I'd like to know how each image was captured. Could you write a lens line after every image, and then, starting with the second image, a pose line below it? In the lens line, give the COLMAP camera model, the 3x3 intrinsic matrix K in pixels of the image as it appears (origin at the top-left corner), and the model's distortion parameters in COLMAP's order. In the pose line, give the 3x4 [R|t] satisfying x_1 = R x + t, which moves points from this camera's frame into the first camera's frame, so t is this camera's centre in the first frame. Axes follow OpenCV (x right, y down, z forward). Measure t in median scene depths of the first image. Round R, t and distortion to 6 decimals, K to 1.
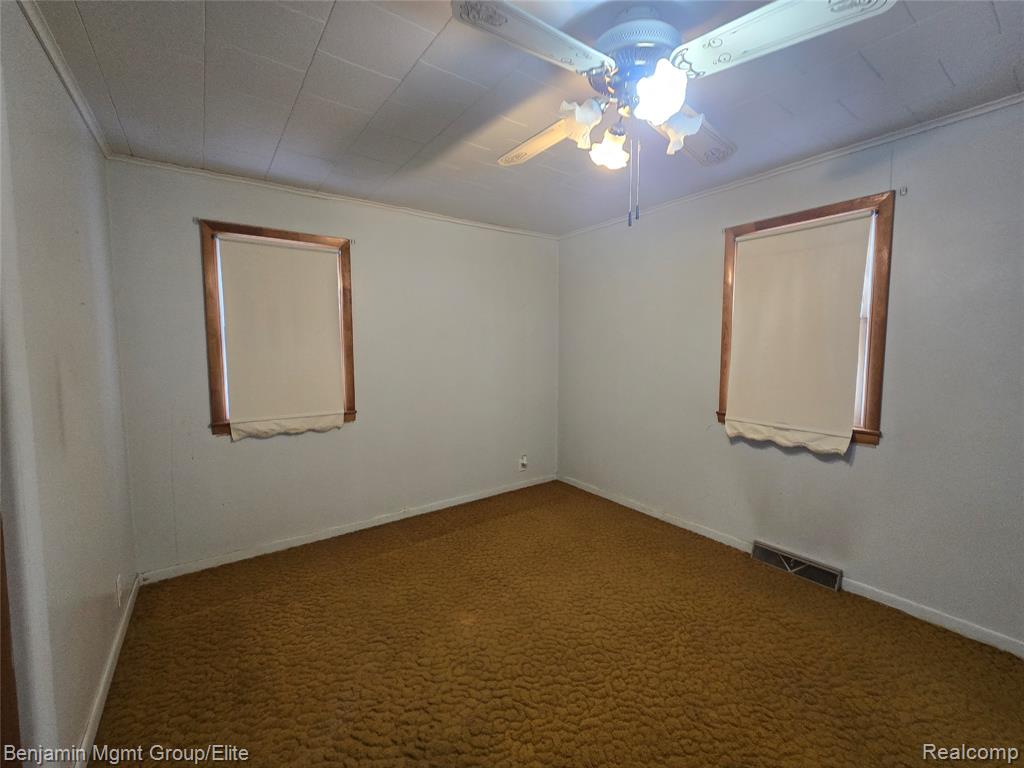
lens RADIAL K [[416.5, 0, 509.5], [0, 416.5, 381.2], [0, 0, 1]] dist [0.000331, -0.000567]
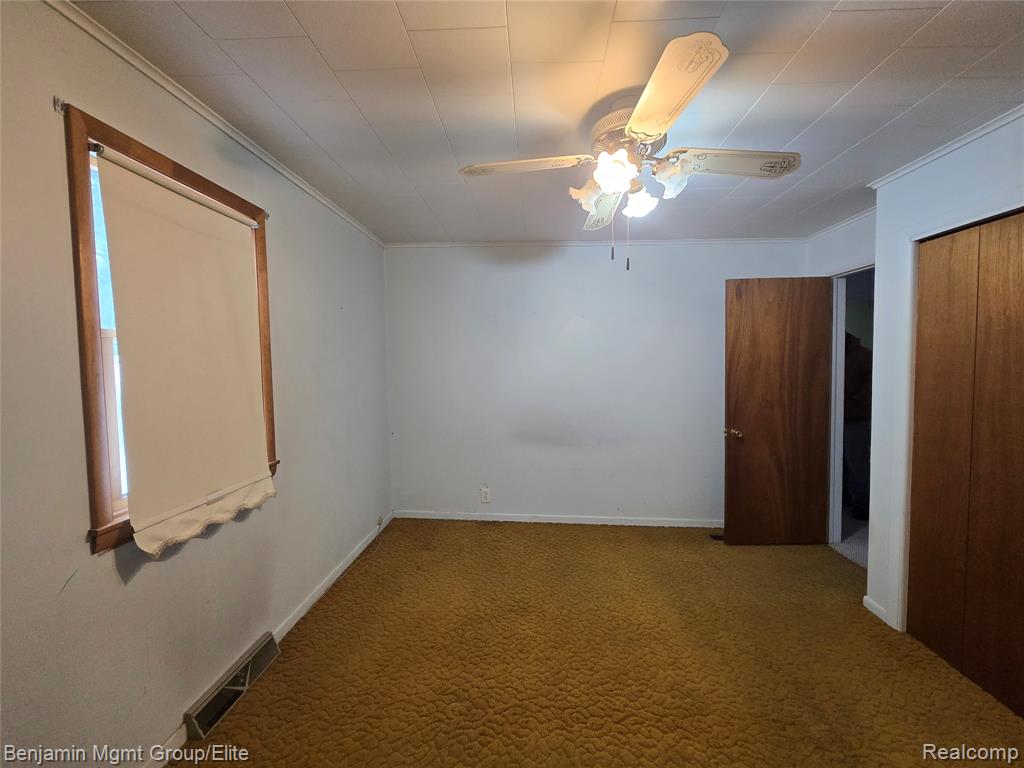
lens RADIAL K [[416.5, 0, 509.5], [0, 416.5, 381.2], [0, 0, 1]] dist [0.000331, -0.000567]
pose [[-0.766078, -0.023172, 0.642329, -0.115543], [0.060268, 0.992357, 0.107678, -0.113863], [-0.639916, 0.121202, -0.758827, 1.178717]]
